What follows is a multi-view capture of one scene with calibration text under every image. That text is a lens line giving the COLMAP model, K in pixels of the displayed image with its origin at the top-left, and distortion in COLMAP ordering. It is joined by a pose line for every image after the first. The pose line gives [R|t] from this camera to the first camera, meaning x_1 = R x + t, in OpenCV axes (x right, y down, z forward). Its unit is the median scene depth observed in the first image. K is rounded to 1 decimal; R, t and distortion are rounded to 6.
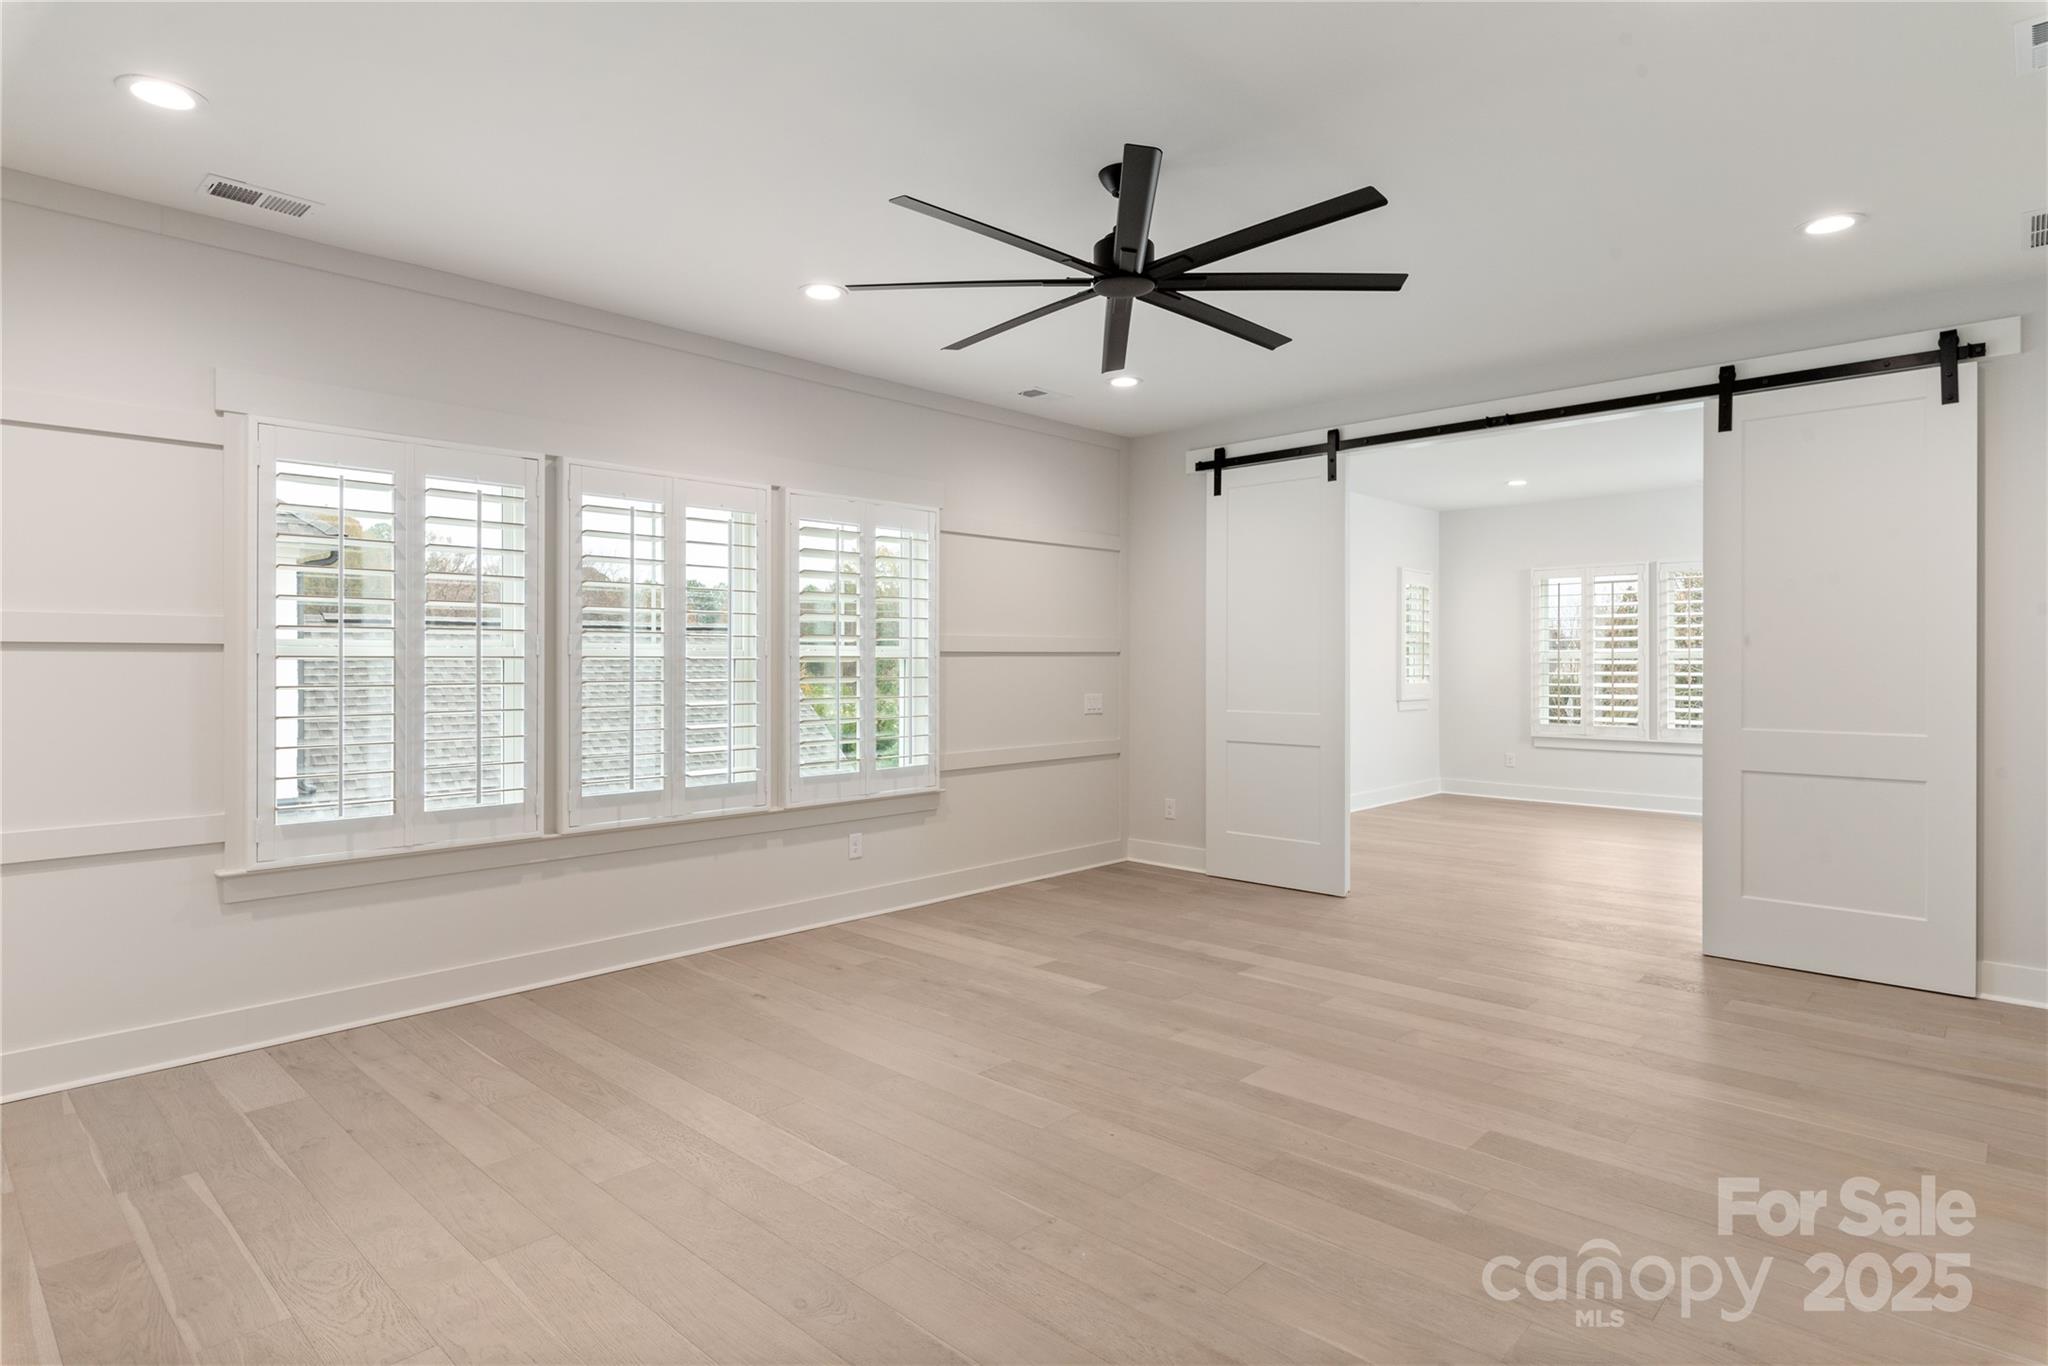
lens RADIAL K [[1078.3, 0, 1028.8], [0, 1078.3, 662.6], [0, 0, 1]] dist [-0.000613, -0.000137]
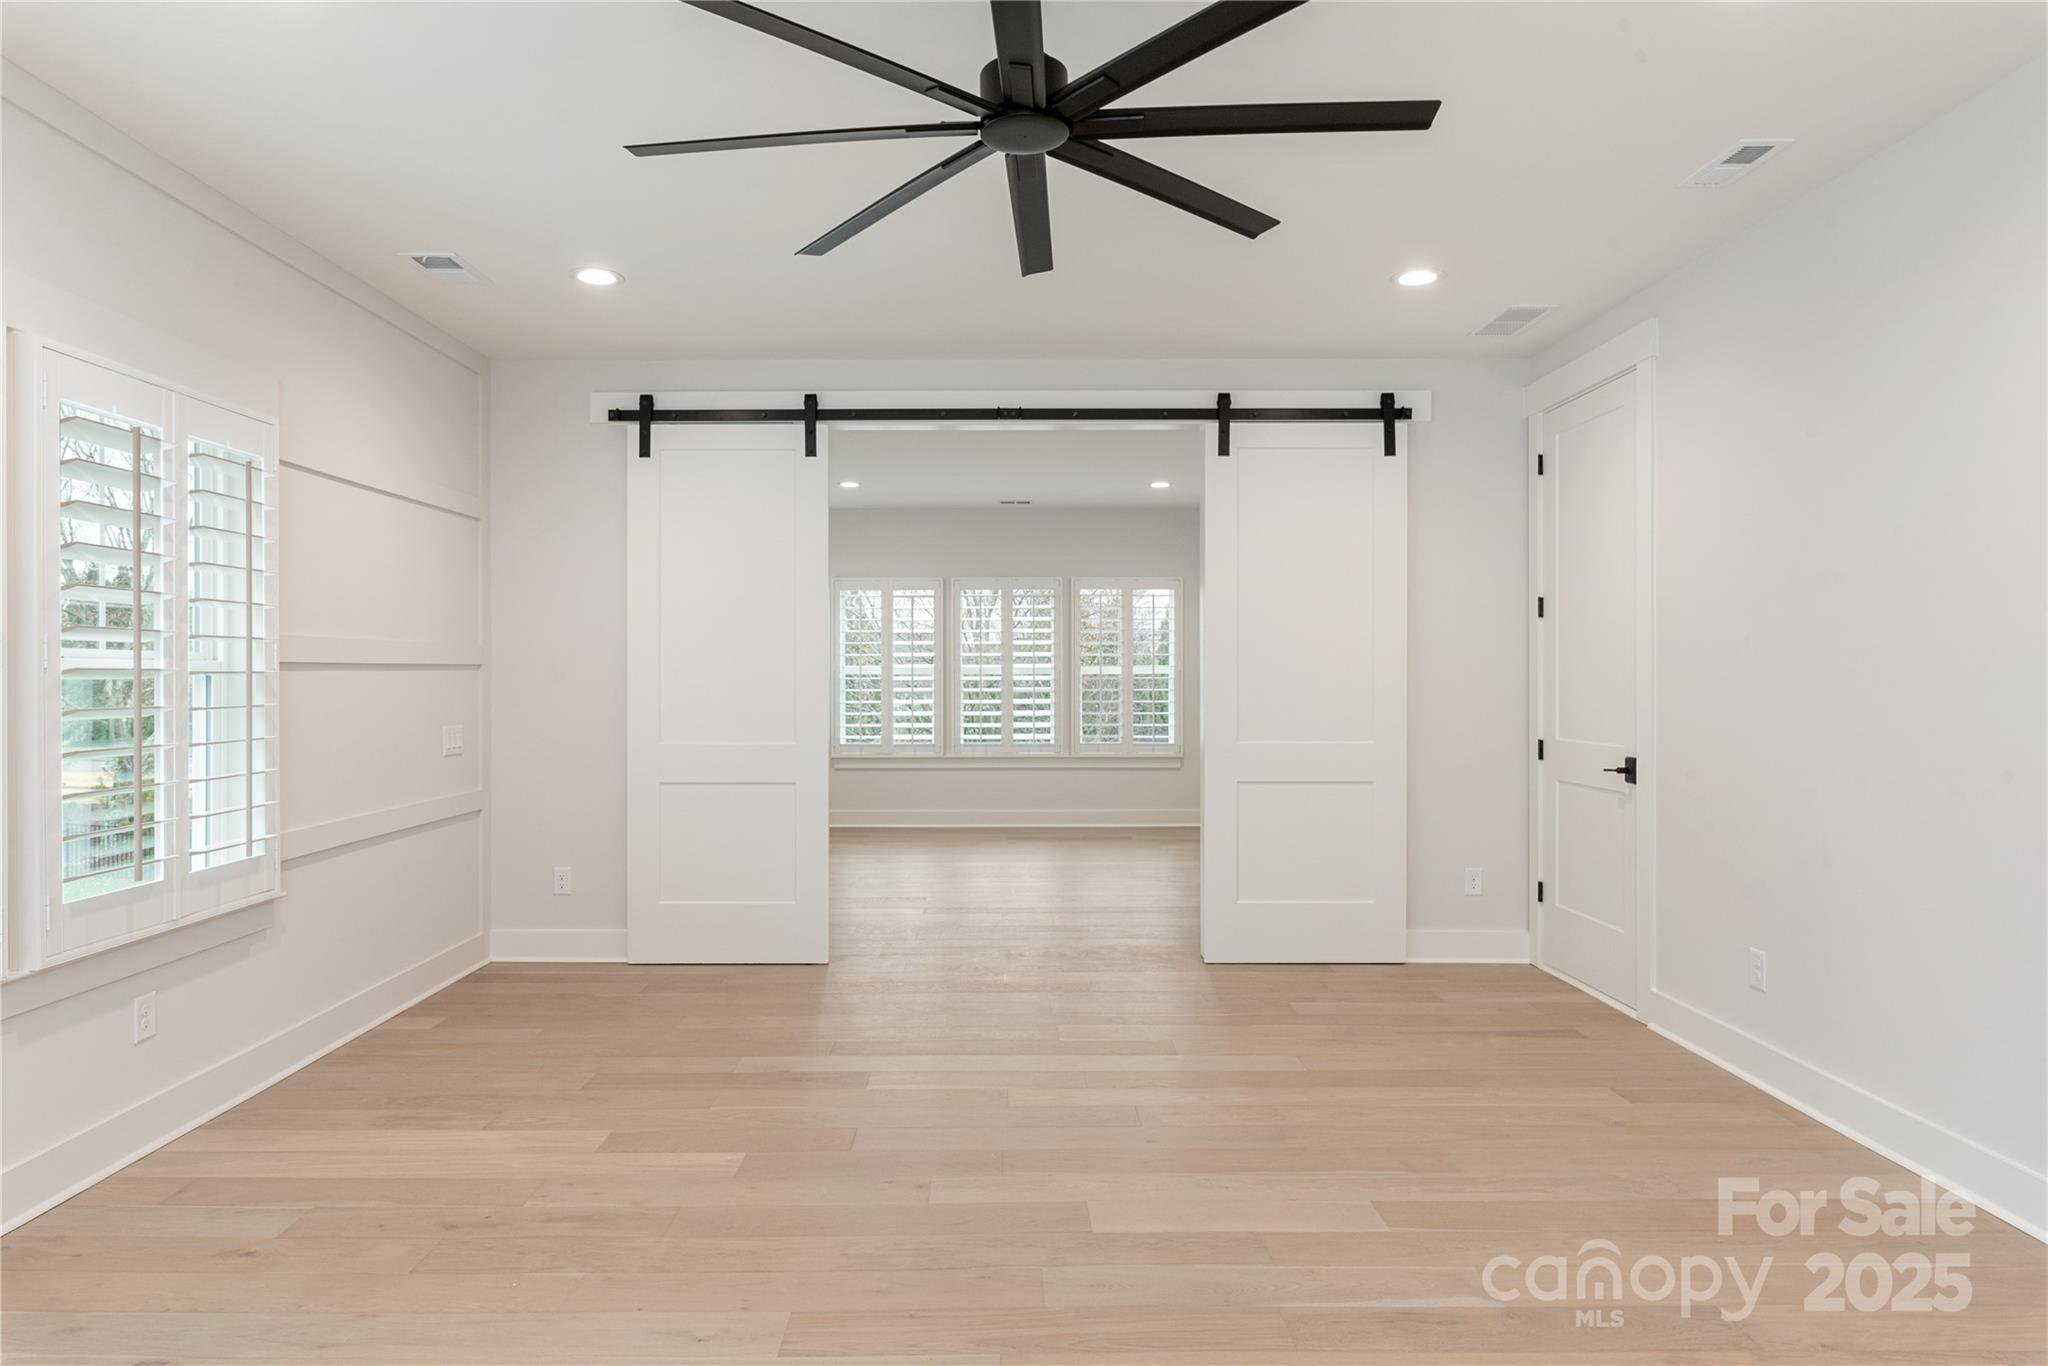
lens RADIAL K [[1204.0, 0, 1024.0], [0, 1204.0, 683.0], [0, 0, 1]] dist [0.002826, 0.000722]
pose [[0.729228, -0.004137, 0.684259, -0.278454], [0.001185, 0.999988, 0.004783, -0.001753], [-0.684270, -0.002677, 0.729224, 0.276437]]
